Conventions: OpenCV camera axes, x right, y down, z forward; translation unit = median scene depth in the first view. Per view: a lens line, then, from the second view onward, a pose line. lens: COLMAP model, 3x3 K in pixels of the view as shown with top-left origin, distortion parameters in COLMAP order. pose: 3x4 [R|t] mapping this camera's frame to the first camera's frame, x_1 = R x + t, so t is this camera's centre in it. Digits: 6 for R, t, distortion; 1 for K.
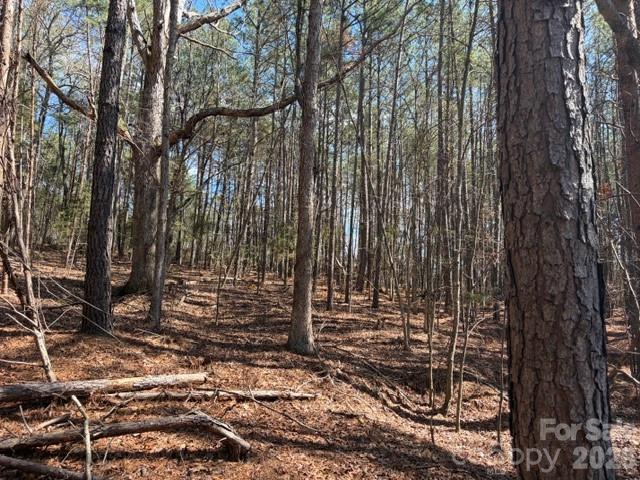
lens RADIAL K [[475.3, 0, 320.0], [0, 475.3, 240.0], [0, 0, 1]] dist [0.005293, -0.022829]
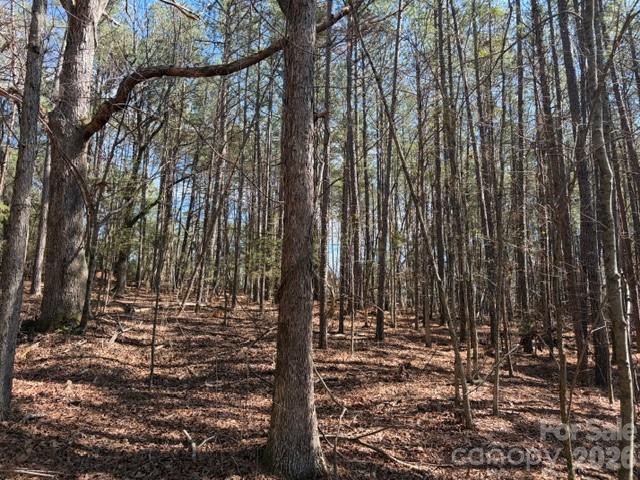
lens RADIAL K [[475.3, 0, 320.0], [0, 475.3, 240.0], [0, 0, 1]] dist [0.005293, -0.022829]
pose [[0.998683, -0.010904, 0.050132, -0.017938], [0.012923, 0.999110, -0.040142, 0.012065], [-0.049649, 0.040737, 0.997936, 0.258561]]
